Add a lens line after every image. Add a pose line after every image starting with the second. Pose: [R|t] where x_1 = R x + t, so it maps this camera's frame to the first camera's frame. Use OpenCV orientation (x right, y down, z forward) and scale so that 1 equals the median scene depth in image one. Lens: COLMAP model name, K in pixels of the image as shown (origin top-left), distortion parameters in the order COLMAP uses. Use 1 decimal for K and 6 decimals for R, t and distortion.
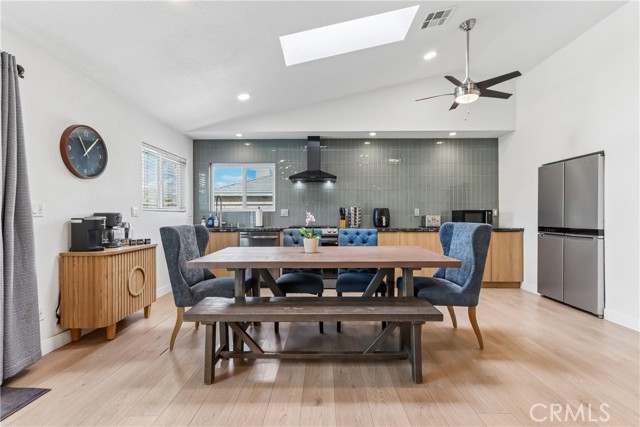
lens RADIAL K [[296.1, 0, 318.1], [0, 296.1, 215.0], [0, 0, 1]] dist [0.001925, 0.002337]
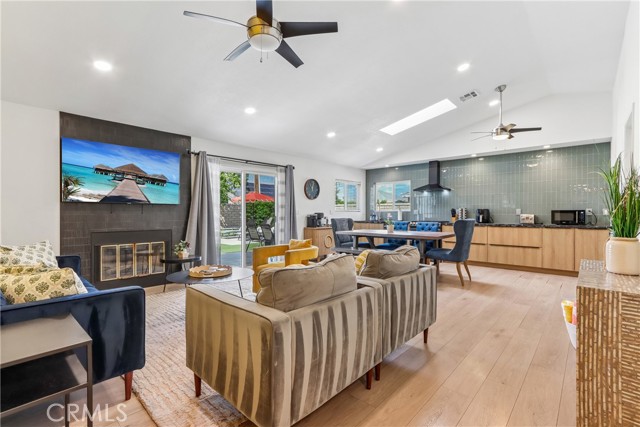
lens RADIAL K [[296.1, 0, 320.4], [0, 296.1, 213.2], [0, 0, 1]] dist [0.001925, 0.002337]
pose [[0.750617, 0.001810, -0.660735, 0.604179], [-0.000419, 0.999997, 0.002263, -0.006496], [0.660738, -0.001422, 0.750616, -0.547613]]
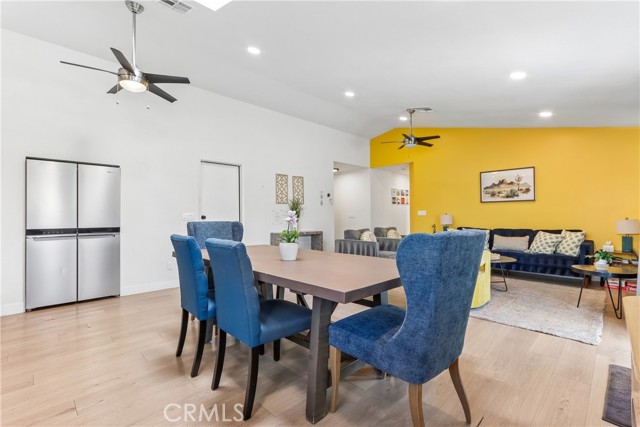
lens RADIAL K [[296.1, 0, 319.3], [0, 296.1, 213.1], [0, 0, 1]] dist [0.001925, 0.002337]
pose [[-0.717283, 0.008761, 0.696727, -0.395000], [0.003871, 0.999956, -0.008589, 0.001301], [-0.696771, -0.003464, -0.717285, 0.932073]]
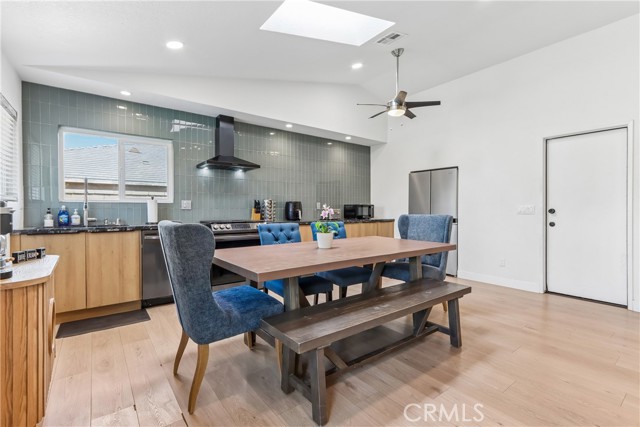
lens RADIAL K [[296.1, 0, 318.6], [0, 296.1, 212.4], [0, 0, 1]] dist [0.001925, 0.002337]
pose [[0.786353, -0.003845, 0.617765, -0.372783], [-0.002662, 0.999950, 0.009612, 0.004084], [-0.617771, -0.009203, 0.786304, 0.177803]]
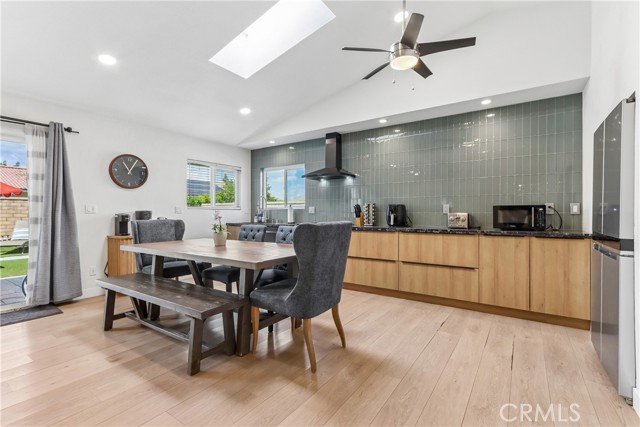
lens RADIAL K [[296.1, 0, 319.8], [0, 296.1, 212.8], [0, 0, 1]] dist [0.001925, 0.002337]
pose [[0.831883, 0.000354, -0.554951, 0.559667], [0.000002, 1.000000, 0.000640, 0.001047], [0.554951, -0.000533, 0.831883, 0.170135]]
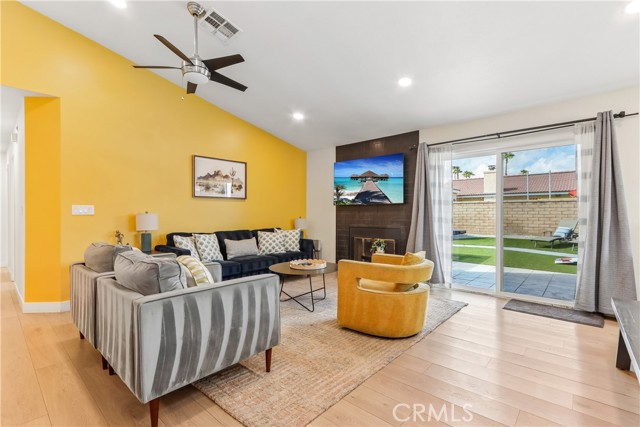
lens RADIAL K [[296.1, 0, 320.6], [0, 296.1, 213.1], [0, 0, 1]] dist [0.001925, 0.002337]
pose [[-0.651660, -0.001519, -0.758510, 0.509898], [0.002765, 0.999987, -0.004378, 0.002319], [0.758506, -0.004950, -0.651647, 0.386502]]
